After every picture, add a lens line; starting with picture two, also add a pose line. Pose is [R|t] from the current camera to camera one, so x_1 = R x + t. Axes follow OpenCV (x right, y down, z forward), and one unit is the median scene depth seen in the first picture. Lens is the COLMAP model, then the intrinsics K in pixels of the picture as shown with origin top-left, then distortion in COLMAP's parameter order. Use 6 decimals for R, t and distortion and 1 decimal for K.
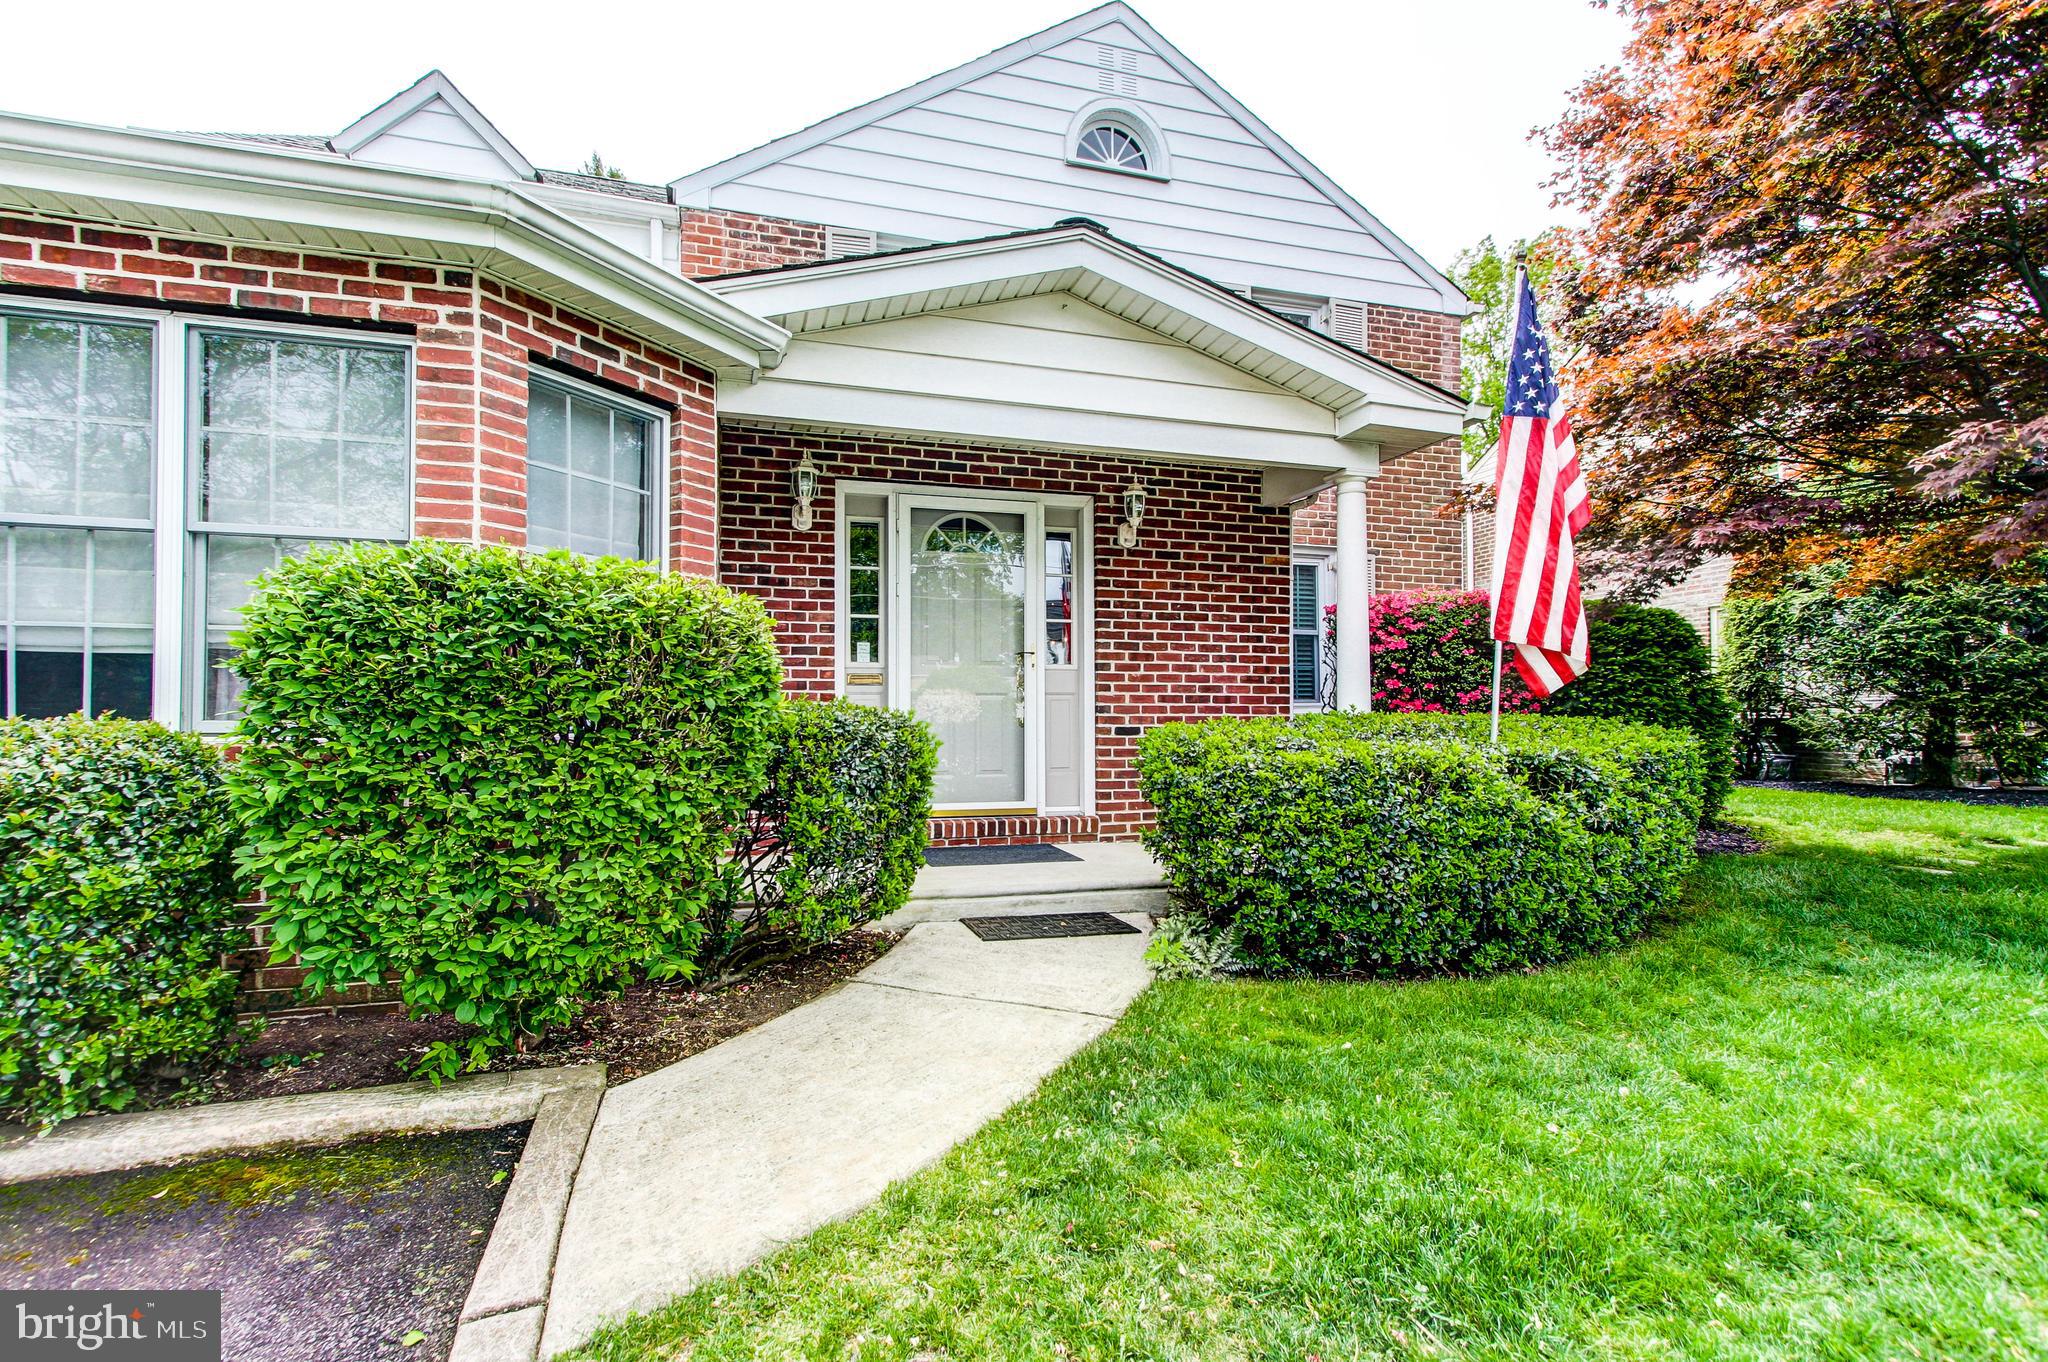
lens RADIAL K [[932.0, 0, 1000.7], [0, 932.0, 698.6], [0, 0, 1]] dist [0.002847, 0.000219]
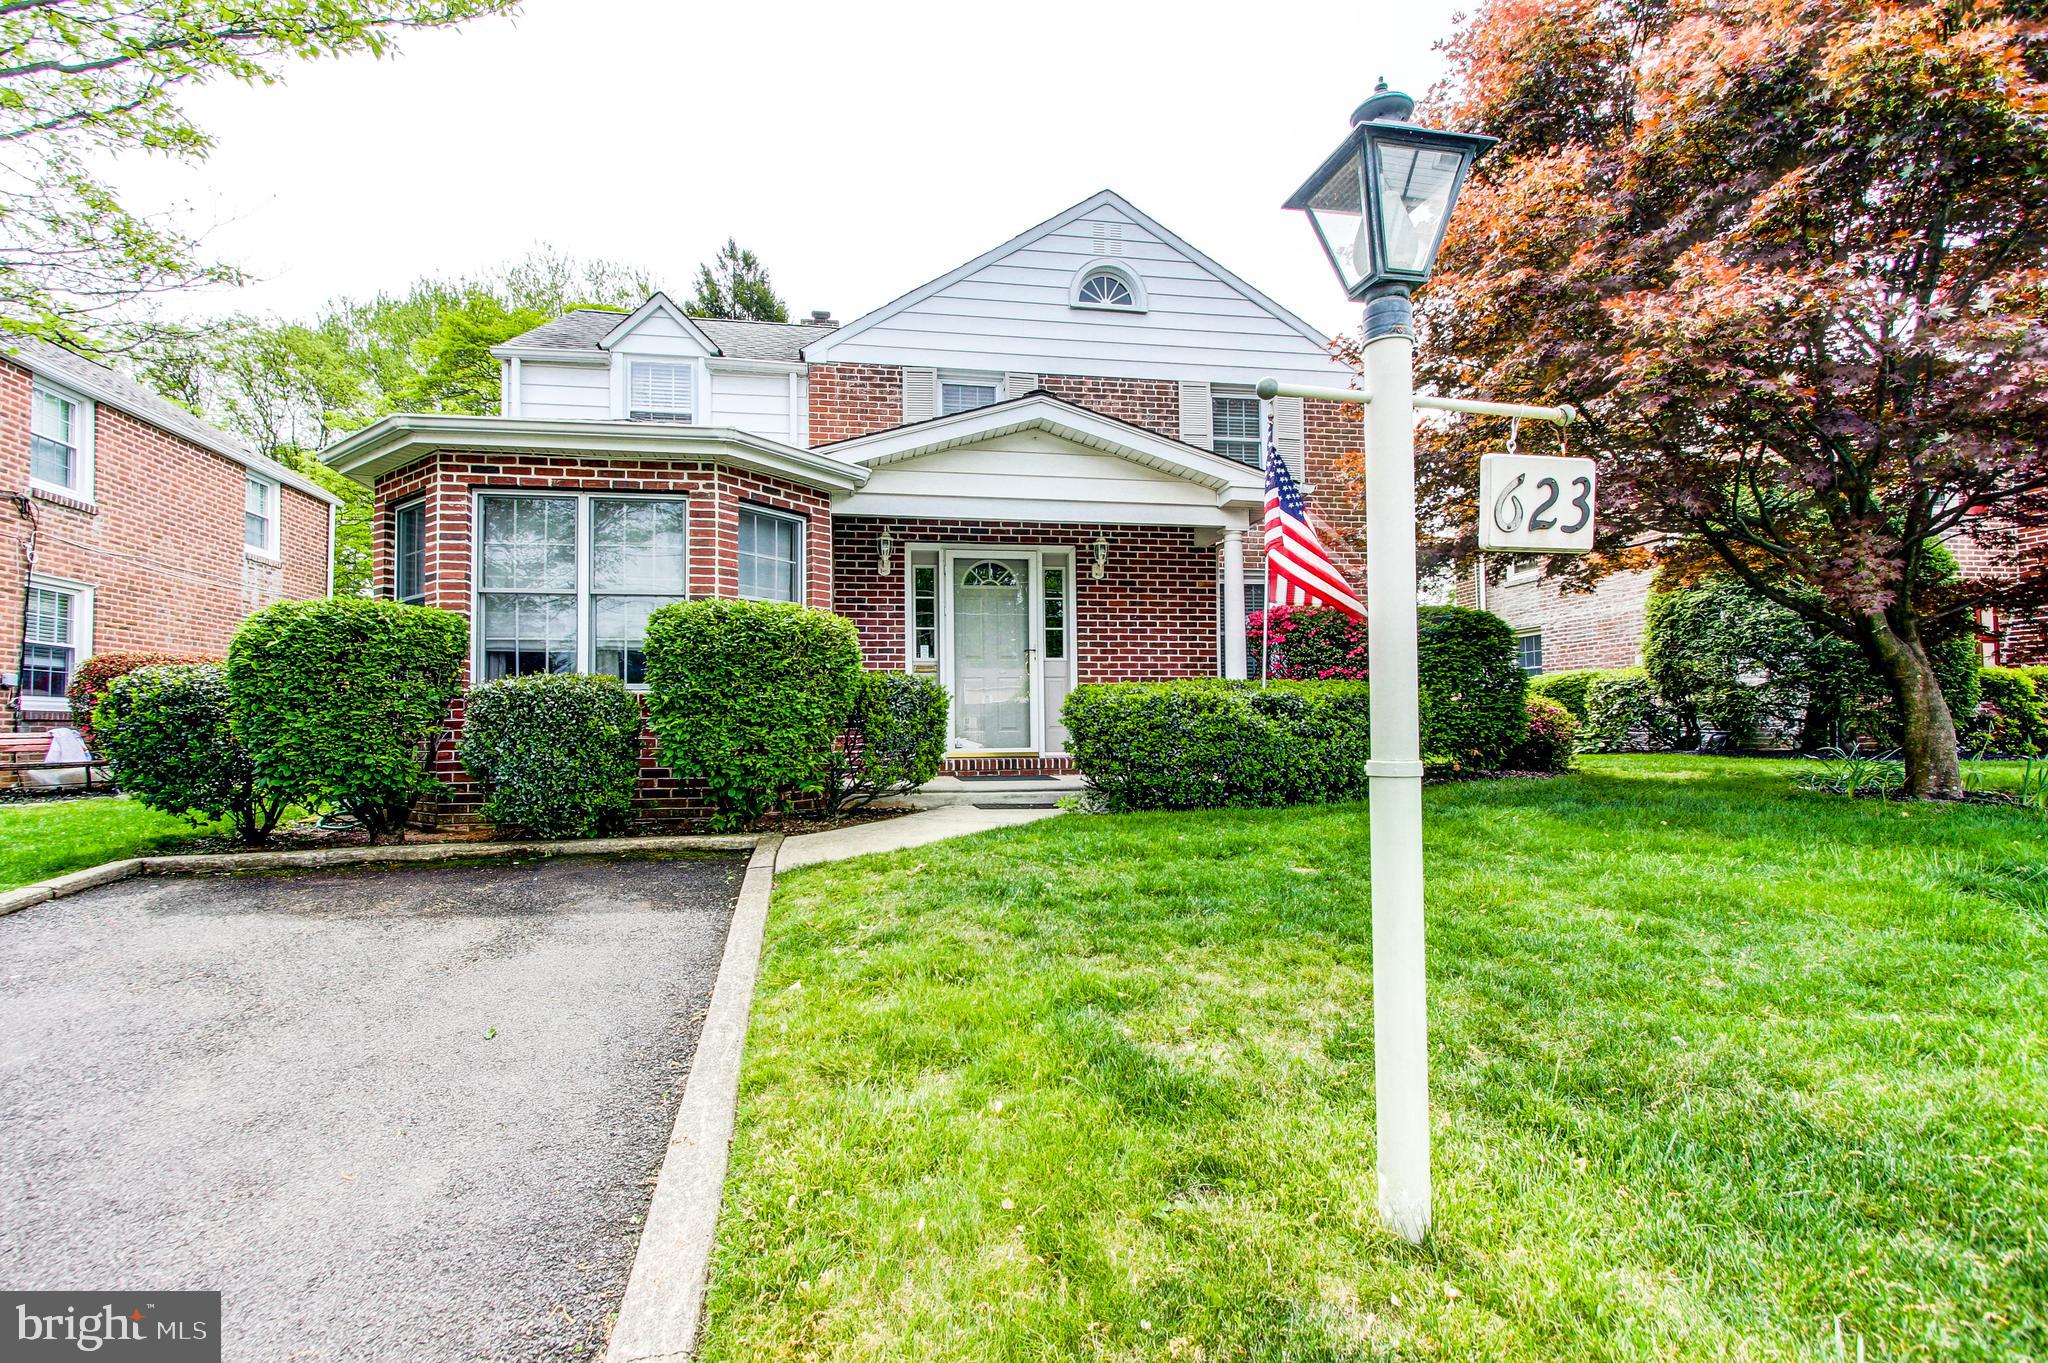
lens RADIAL K [[932.0, 0, 1000.7], [0, 932.0, 699.1], [0, 0, 1]] dist [0.002847, 0.000219]
pose [[0.992475, -0.013169, -0.121736, 0.229938], [0.011327, 0.999811, -0.015812, 0.076623], [0.121921, 0.014314, 0.992437, -0.726179]]
